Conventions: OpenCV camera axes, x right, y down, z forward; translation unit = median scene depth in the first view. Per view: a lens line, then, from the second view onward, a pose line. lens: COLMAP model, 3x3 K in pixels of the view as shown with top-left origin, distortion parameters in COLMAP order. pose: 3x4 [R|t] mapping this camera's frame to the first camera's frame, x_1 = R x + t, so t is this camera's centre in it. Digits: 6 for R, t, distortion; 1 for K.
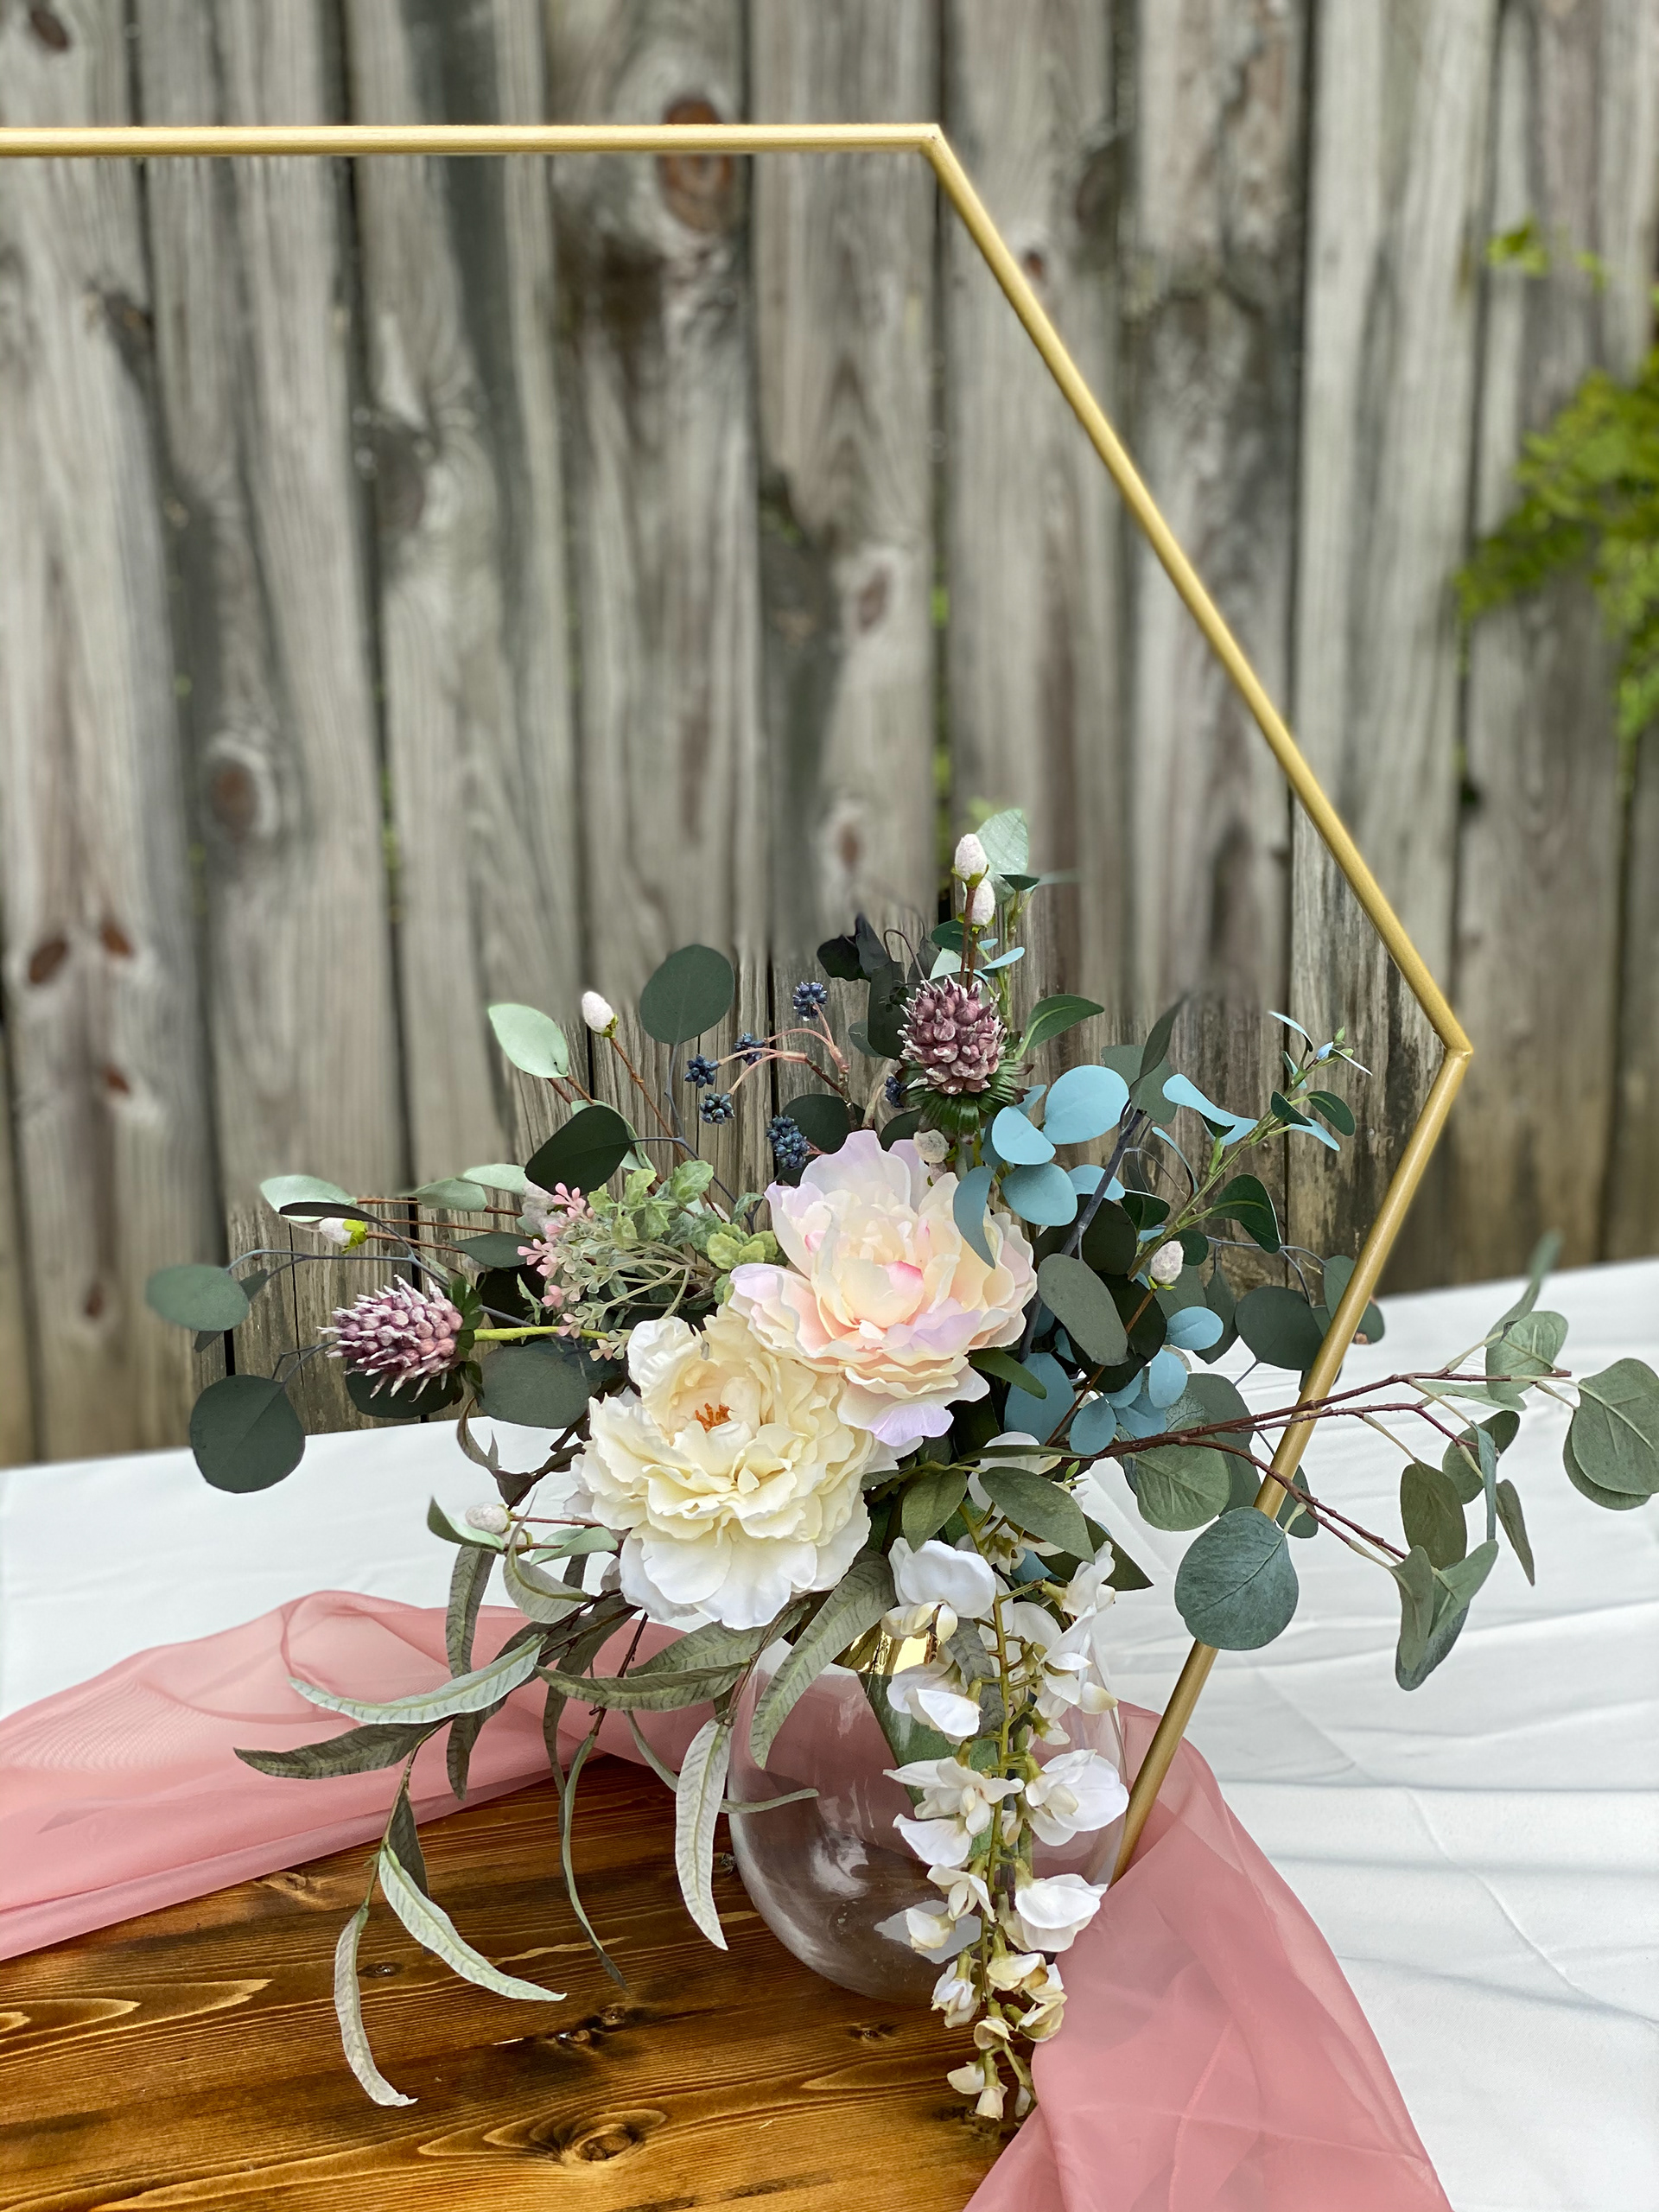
lens RADIAL K [[3338.0, 0, 819.7], [0, 3338.0, 1116.5], [0, 0, 1]] dist [0.052574, 0.000000]
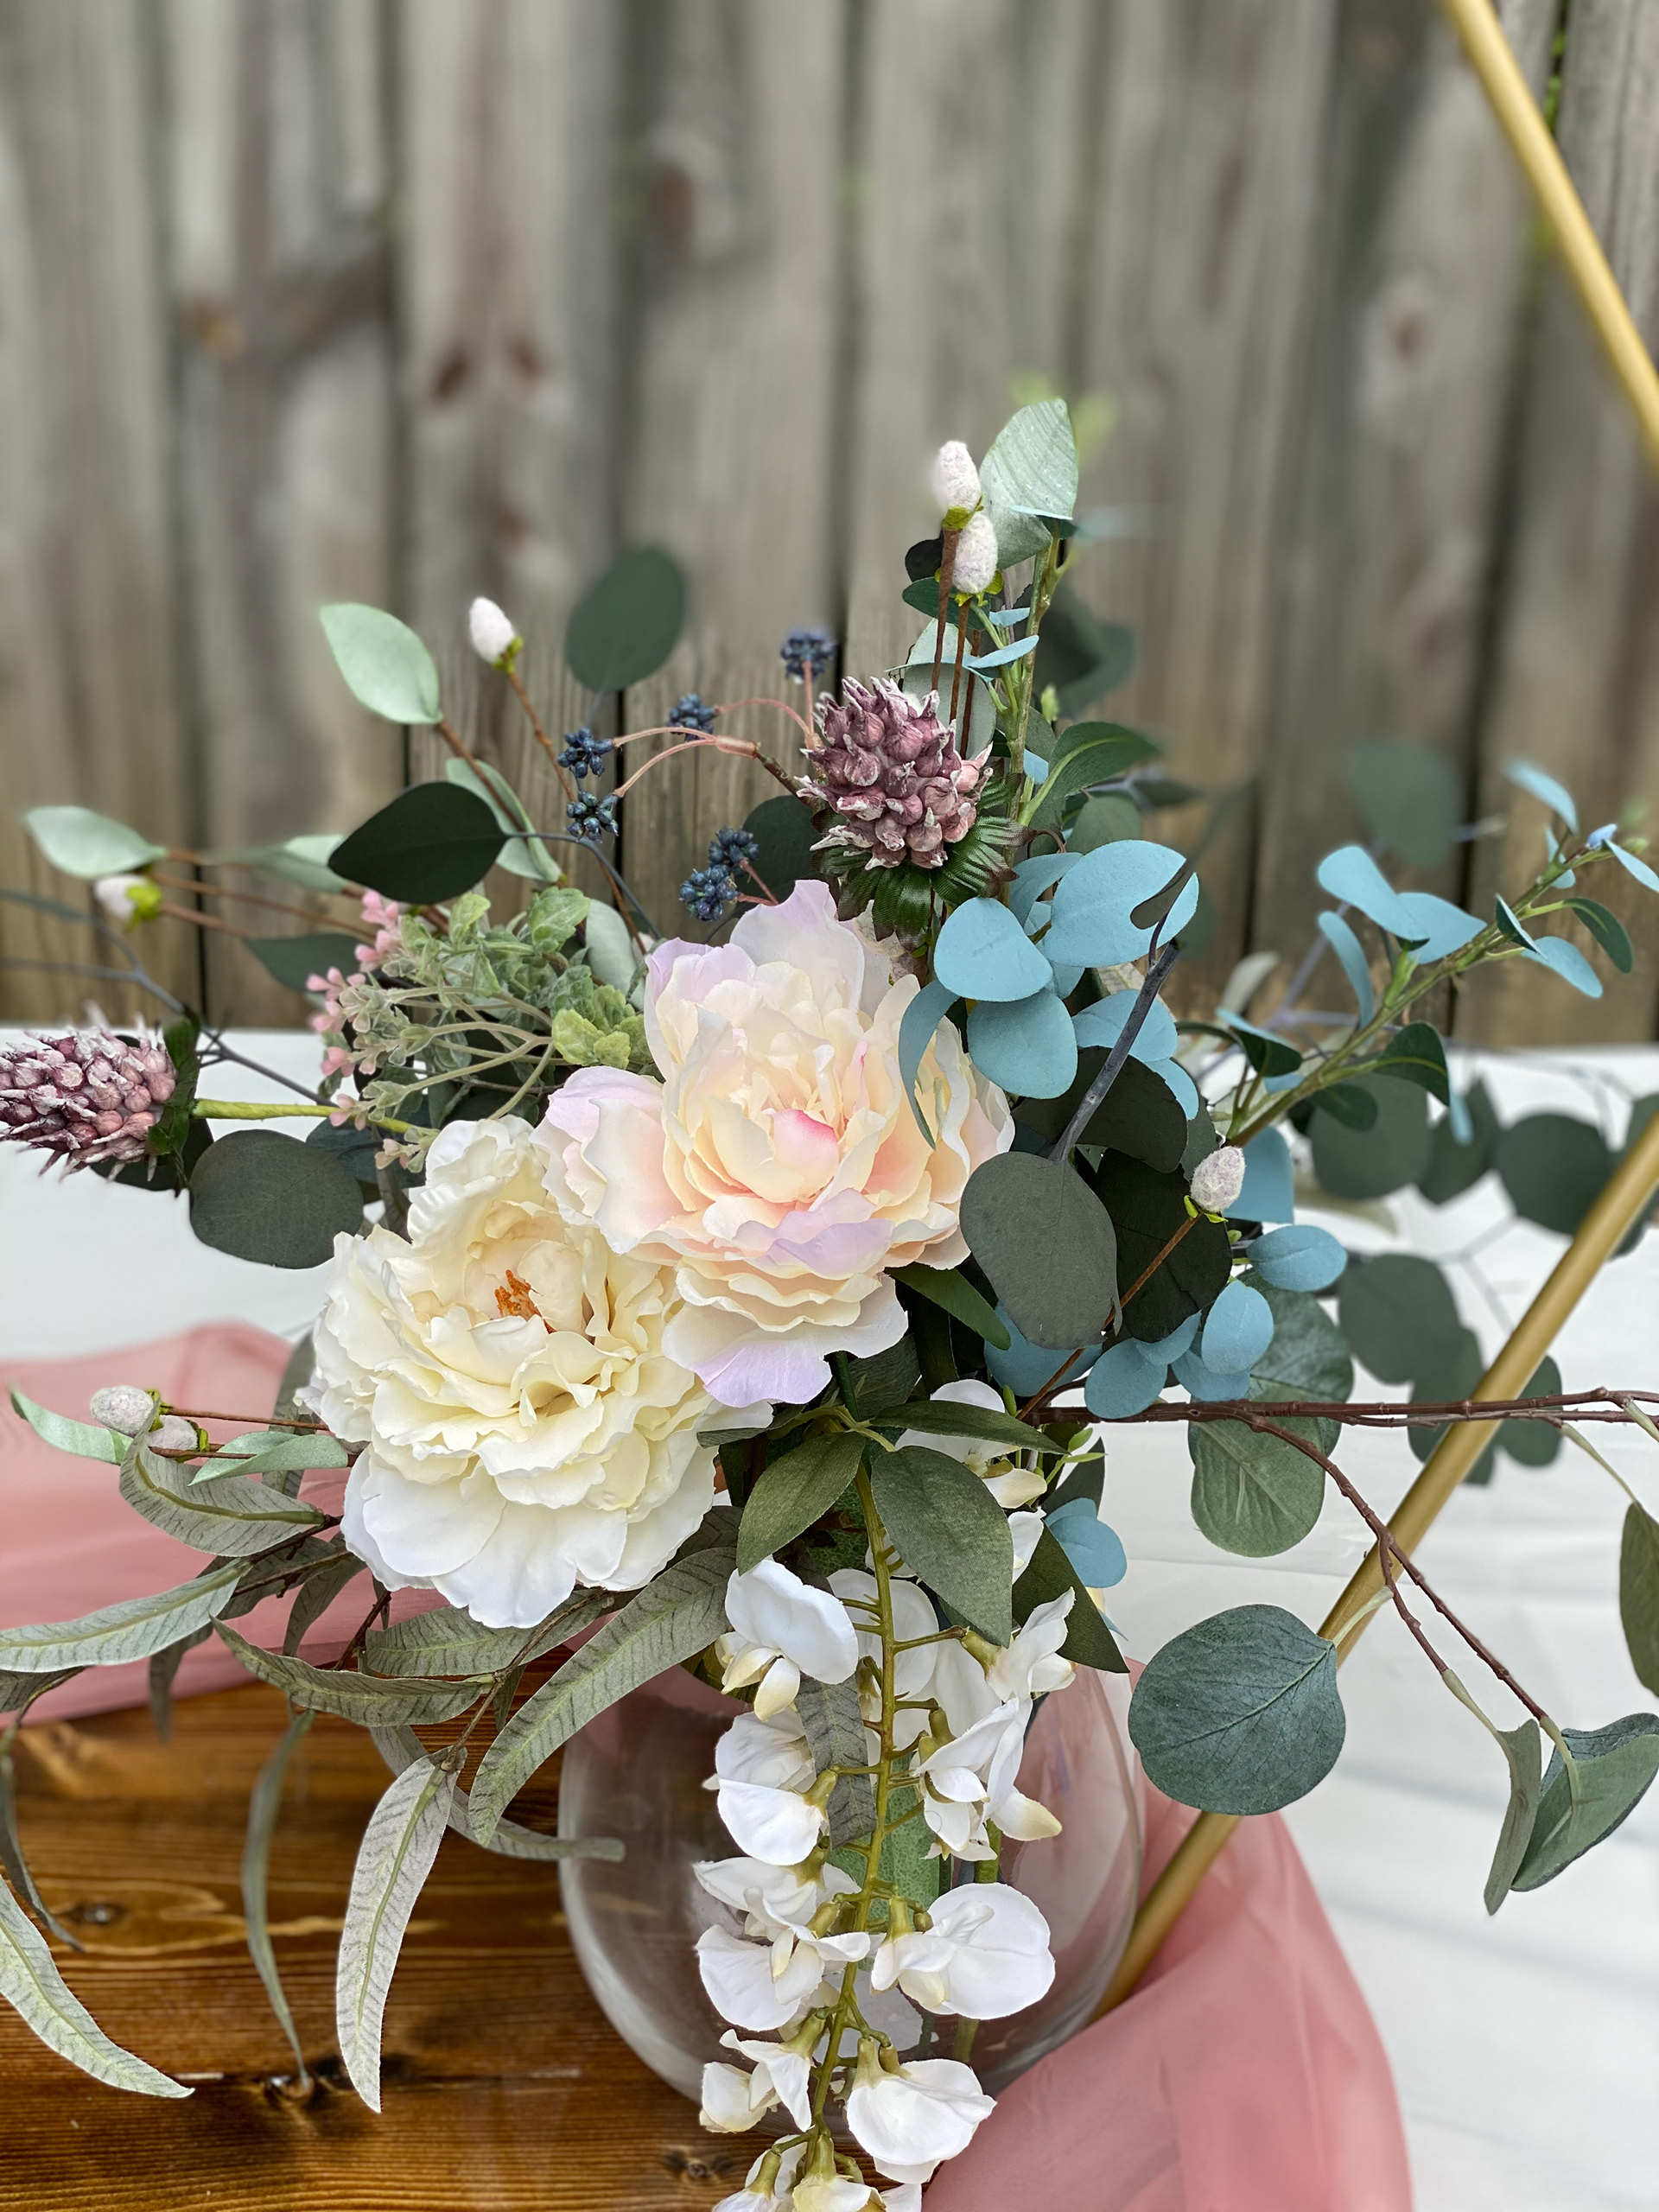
lens RADIAL K [[3338.0, 0, 851.1], [0, 3338.0, 1105.9], [0, 0, 1]] dist [0.052574, 0.000000]
pose [[0.972142, 0.148108, -0.181671, 0.146297], [-0.116129, 0.977594, 0.175565, -0.068278], [0.203603, -0.149577, 0.967560, 0.390942]]
